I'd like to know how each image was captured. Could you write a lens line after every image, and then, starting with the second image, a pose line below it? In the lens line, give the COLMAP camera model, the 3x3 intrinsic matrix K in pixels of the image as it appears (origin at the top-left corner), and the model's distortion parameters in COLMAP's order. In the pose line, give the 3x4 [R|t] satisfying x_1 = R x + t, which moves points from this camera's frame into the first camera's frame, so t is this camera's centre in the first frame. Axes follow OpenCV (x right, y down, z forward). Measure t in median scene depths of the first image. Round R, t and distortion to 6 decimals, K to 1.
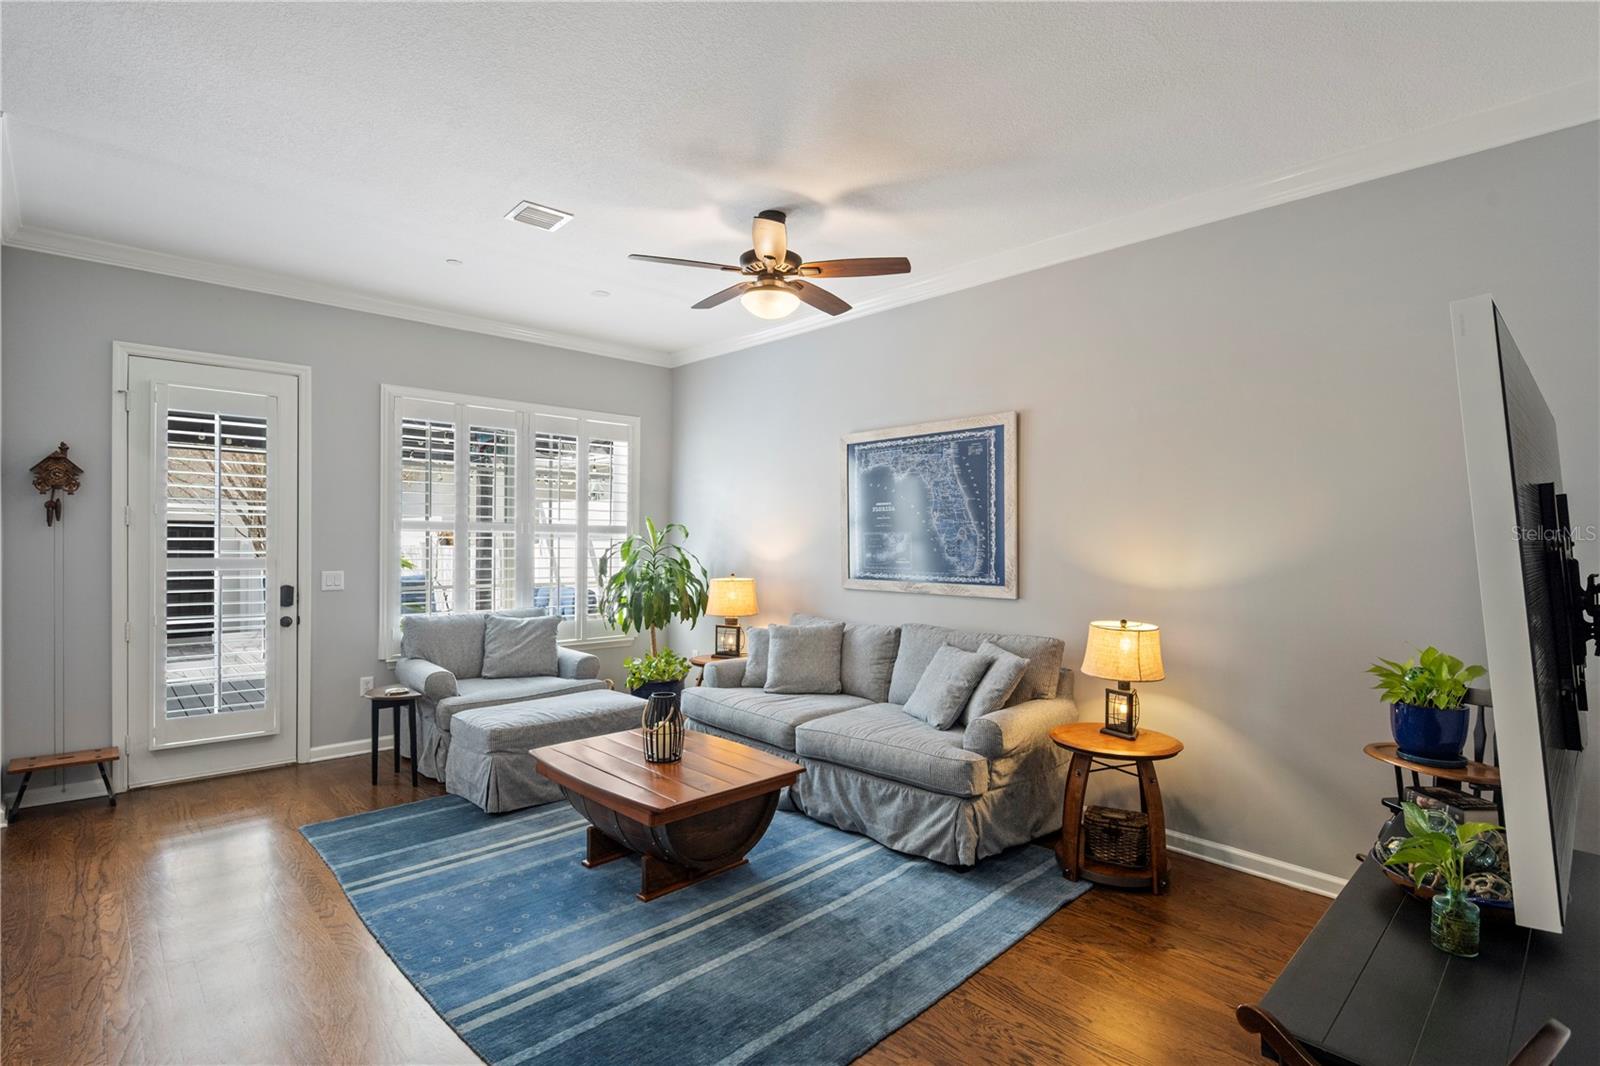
lens RADIAL K [[785.0, 0, 800.0], [0, 785.0, 533.0], [0, 0, 1]] dist [-0.000348, -0.000040]
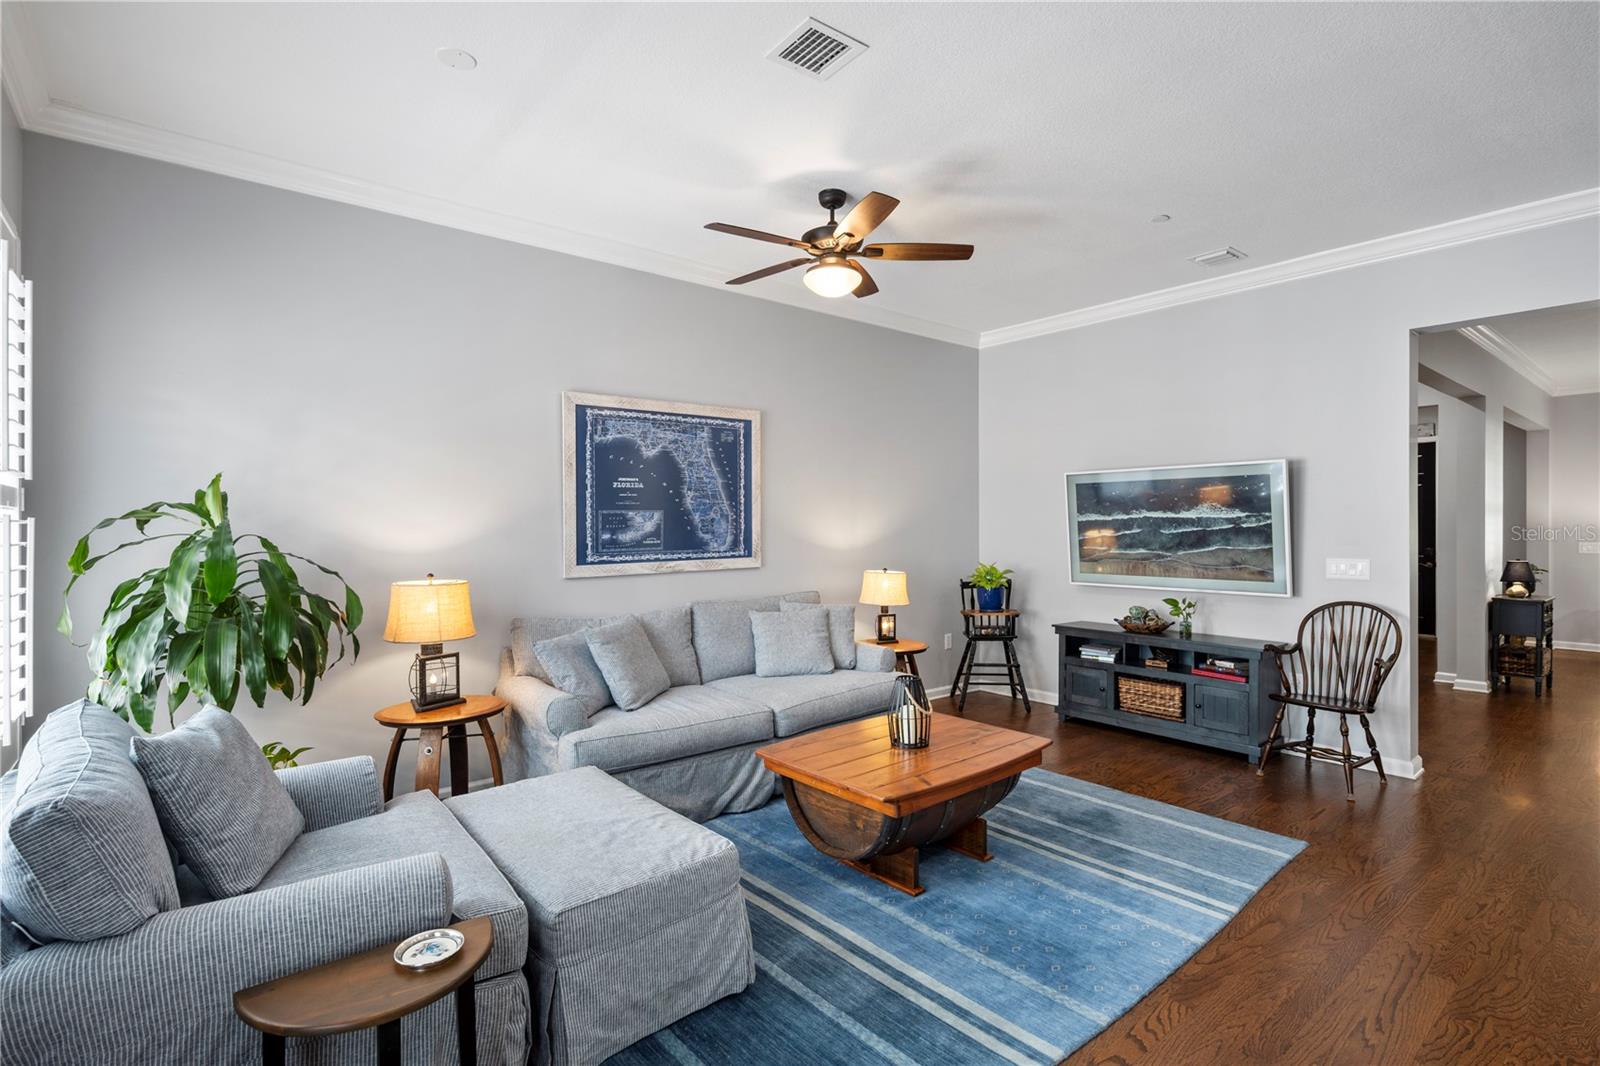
lens RADIAL K [[769.1, 0, 798.9], [0, 769.1, 523.0], [0, 0, 1]] dist [-0.000634, -0.000030]
pose [[0.063959, -0.009815, 0.997904, -0.868386], [-0.004139, 0.999940, 0.010100, 0.004246], [-0.997944, -0.004777, 0.063914, 0.834123]]
